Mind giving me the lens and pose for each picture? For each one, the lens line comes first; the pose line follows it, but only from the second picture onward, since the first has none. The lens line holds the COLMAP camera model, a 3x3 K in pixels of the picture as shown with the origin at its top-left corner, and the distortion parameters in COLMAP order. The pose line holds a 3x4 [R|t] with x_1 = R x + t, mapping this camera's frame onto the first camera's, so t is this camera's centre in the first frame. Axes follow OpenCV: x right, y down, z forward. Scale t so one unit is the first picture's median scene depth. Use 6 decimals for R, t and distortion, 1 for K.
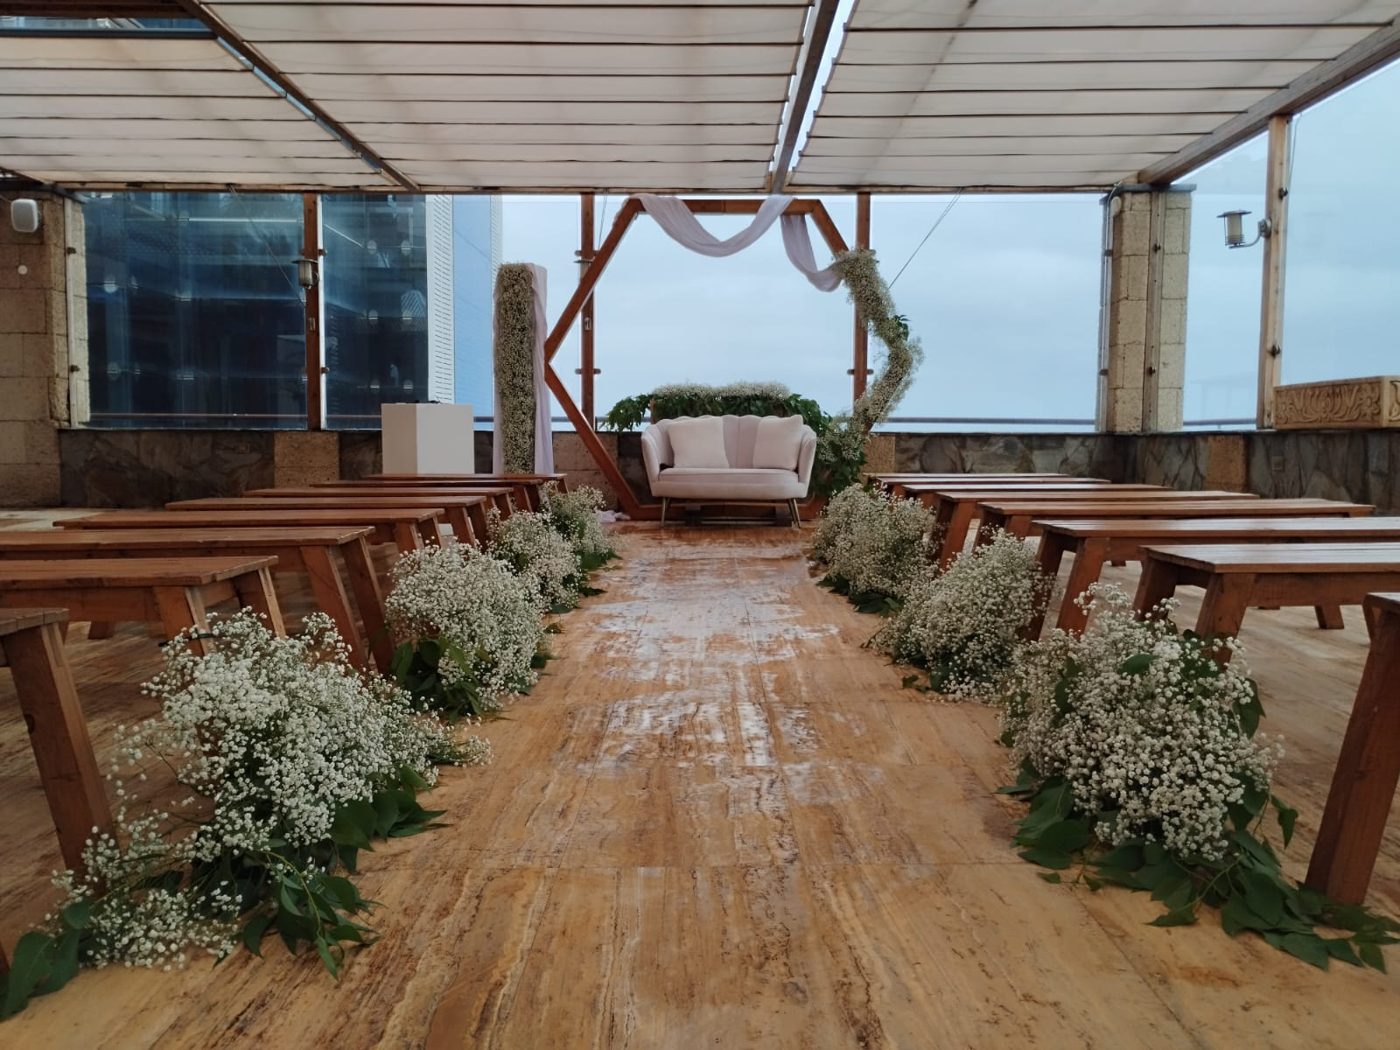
lens RADIAL K [[1200.1, 0, 693.9], [0, 1200.1, 514.8], [0, 0, 1]] dist [0.072354, -0.096699]
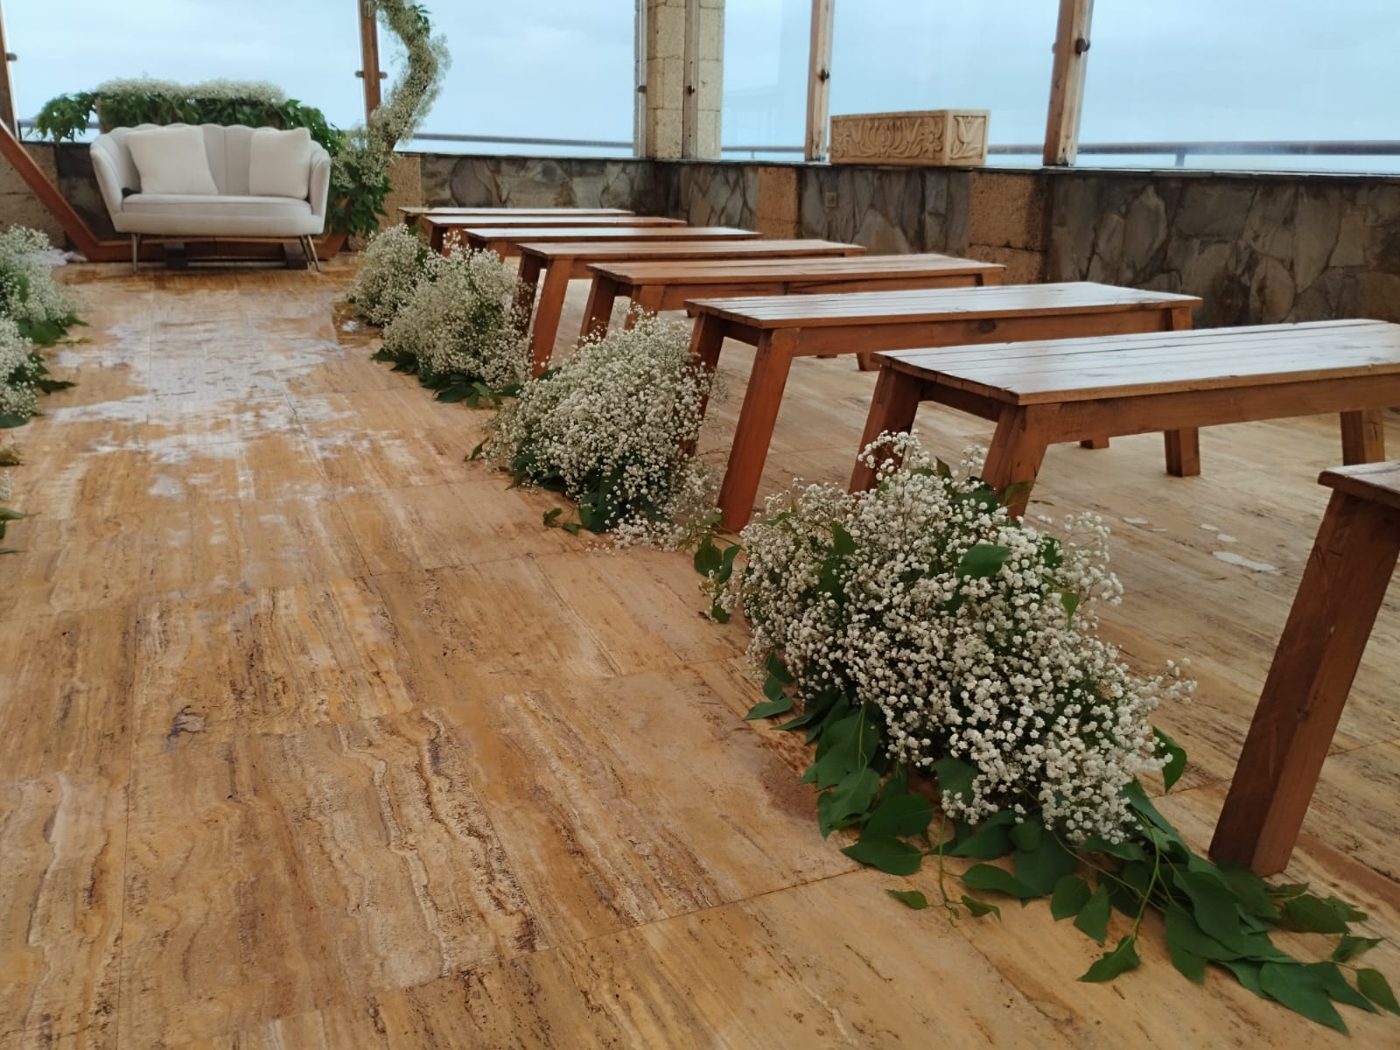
lens RADIAL K [[1200.1, 0, 704.1], [0, 1200.1, 526.7], [0, 0, 1]] dist [0.072354, -0.096699]
pose [[0.914868, -0.100951, 0.390930, -0.013390], [0.005322, 0.971169, 0.238333, -0.015555], [-0.403719, -0.215962, 0.889028, 0.103570]]
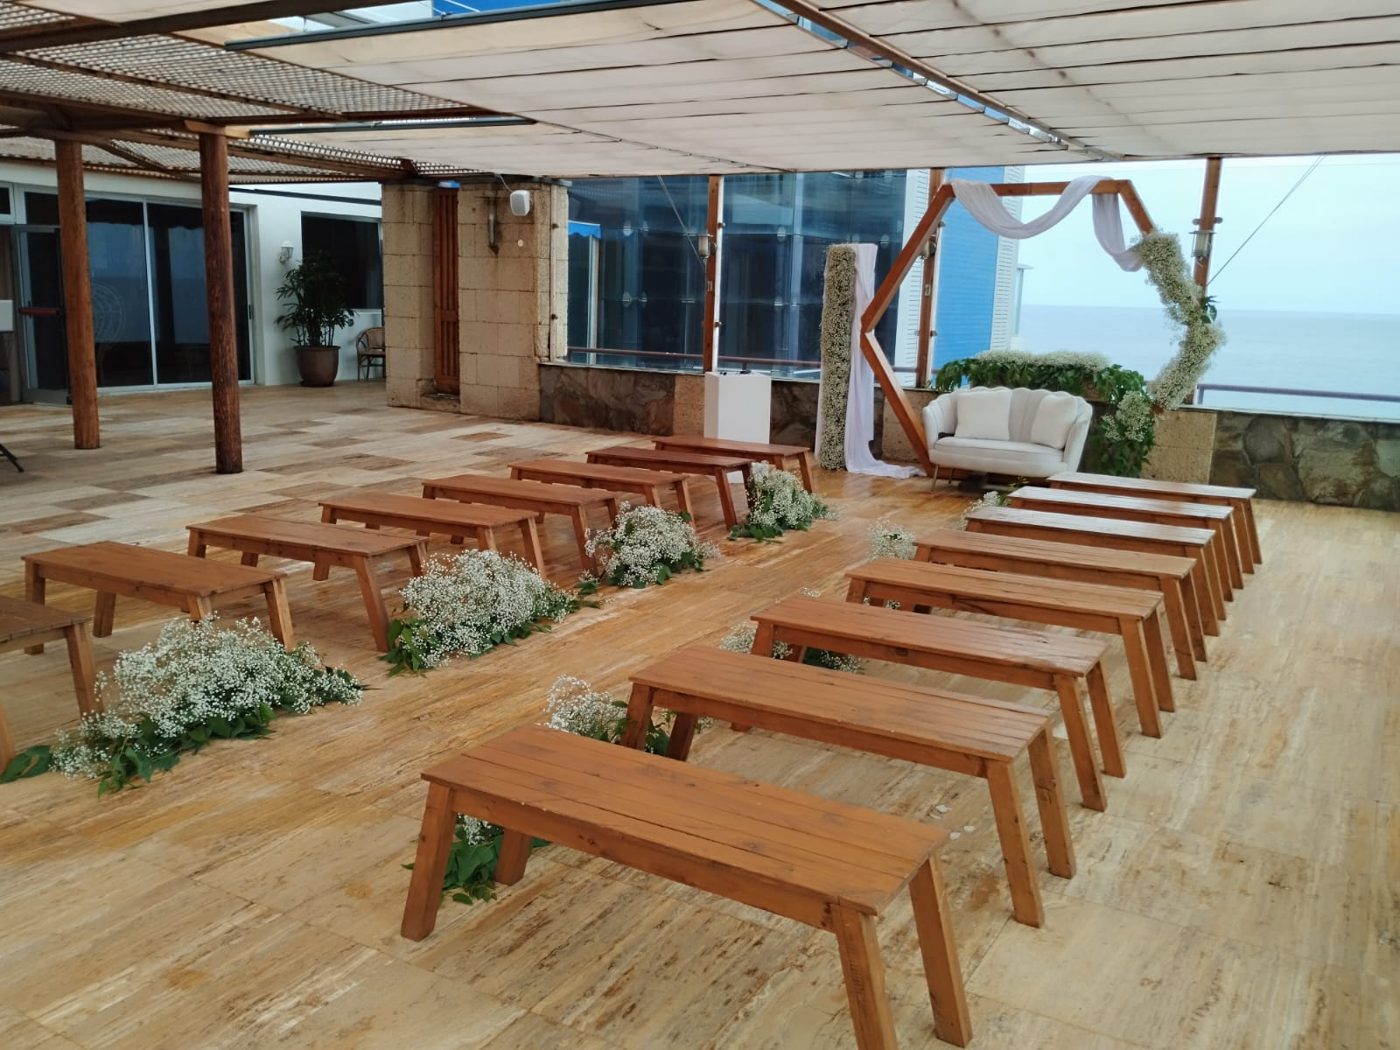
lens RADIAL K [[1200.1, 0, 688.2], [0, 1200.1, 510.2], [0, 0, 1]] dist [0.072354, -0.096699]
pose [[0.863003, 0.112304, -0.492558, 0.330083], [-0.056251, 0.990277, 0.127227, -0.100859], [0.502058, -0.082091, 0.860929, -0.082144]]
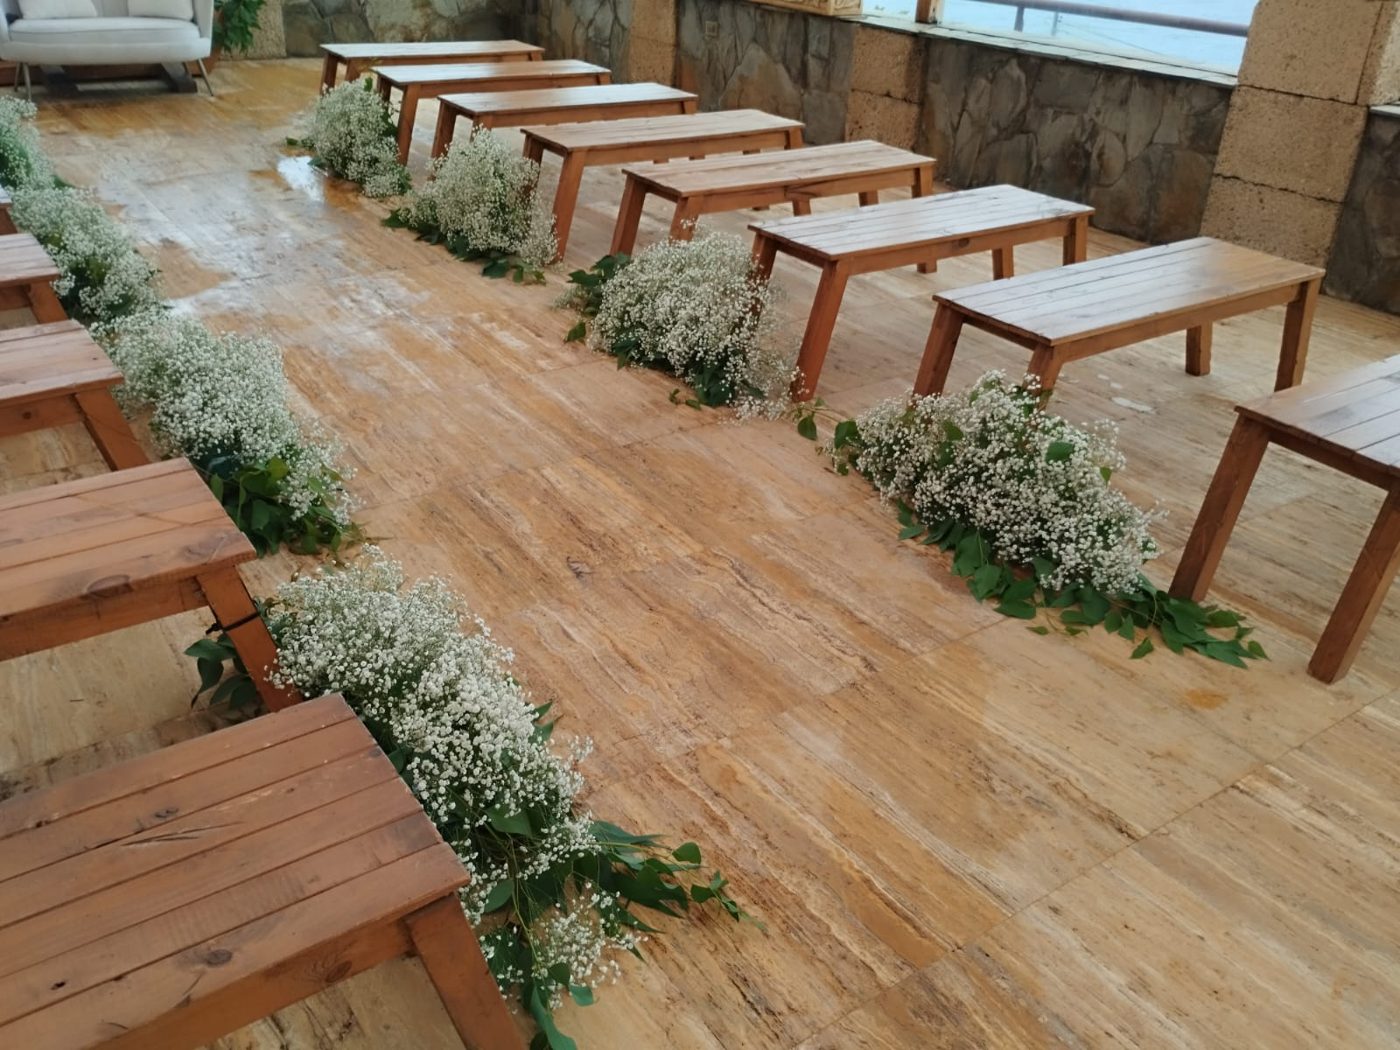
lens RADIAL K [[1200.1, 0, 722.0], [0, 1200.1, 537.0], [0, 0, 1]] dist [0.072354, -0.096699]
pose [[0.810167, -0.246950, 0.531644, -0.152099], [-0.010541, 0.900650, 0.434418, -0.084262], [-0.586105, -0.357555, 0.727073, 0.053855]]
